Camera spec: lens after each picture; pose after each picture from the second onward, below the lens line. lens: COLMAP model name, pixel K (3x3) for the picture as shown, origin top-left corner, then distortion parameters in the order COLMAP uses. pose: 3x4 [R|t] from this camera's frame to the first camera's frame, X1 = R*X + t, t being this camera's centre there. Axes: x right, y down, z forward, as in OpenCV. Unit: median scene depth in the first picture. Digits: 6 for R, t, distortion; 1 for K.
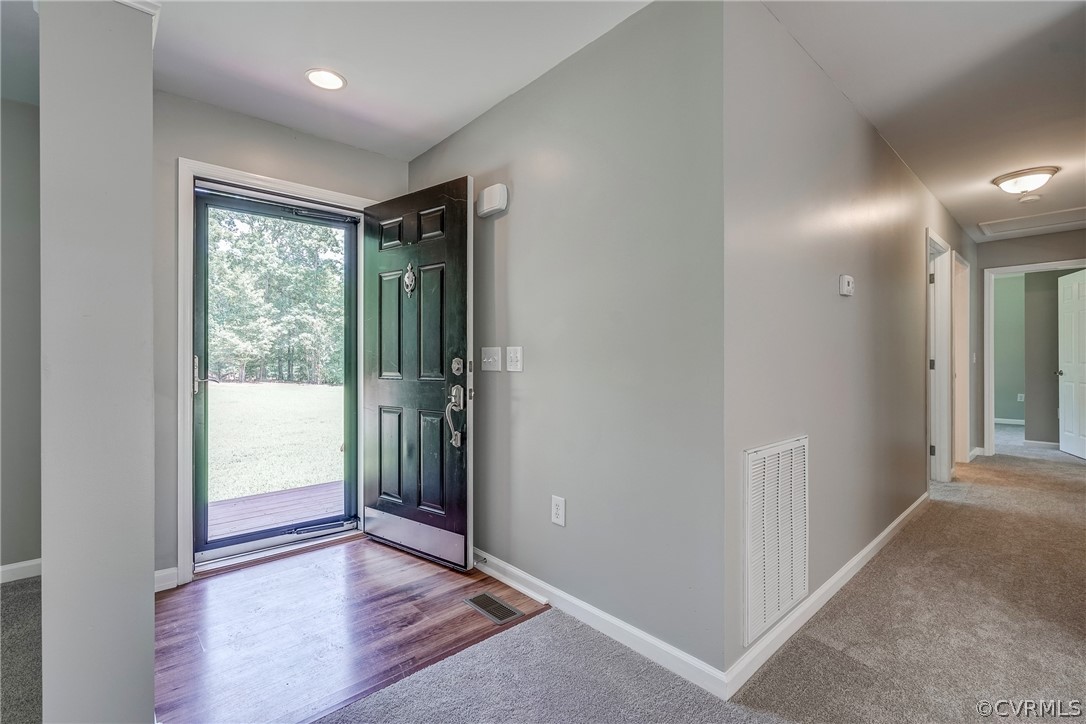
lens RADIAL K [[493.8, 0, 536.7], [0, 493.8, 359.4], [0, 0, 1]] dist [-0.002247, 0.002042]
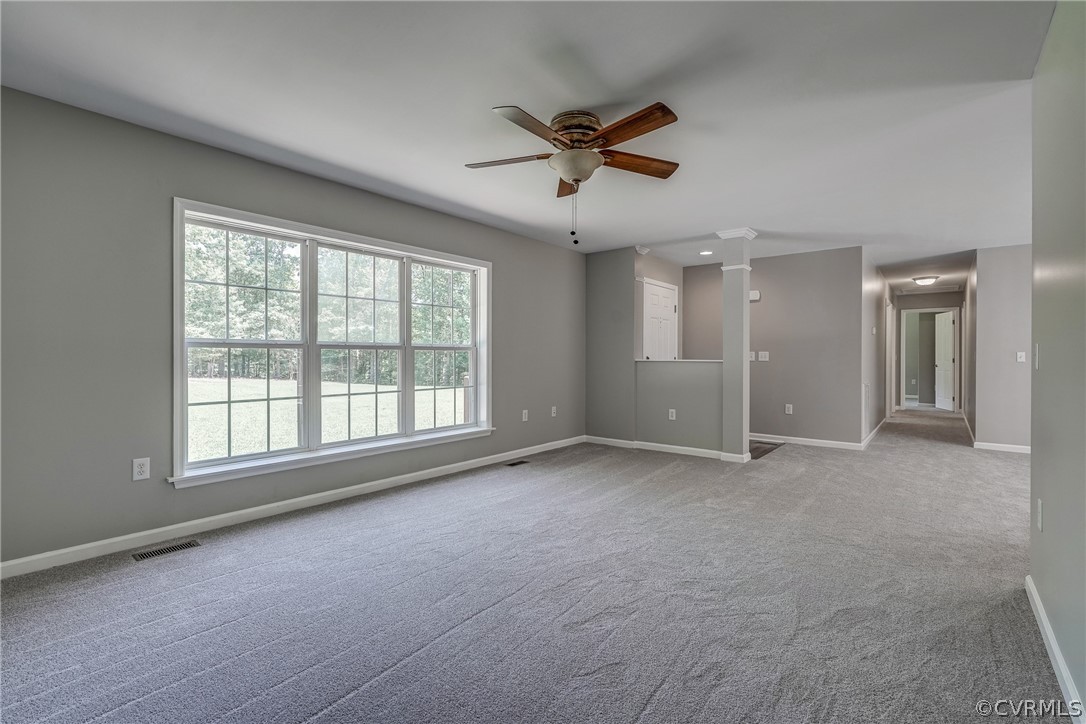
lens RADIAL K [[493.8, 0, 539.8], [0, 493.8, 358.0], [0, 0, 1]] dist [-0.002247, 0.002042]
pose [[0.989112, 0.004386, 0.147099, -0.665404], [-0.004422, 0.999990, -0.000081, 0.004775], [-0.147098, -0.000570, 0.989122, -0.596539]]
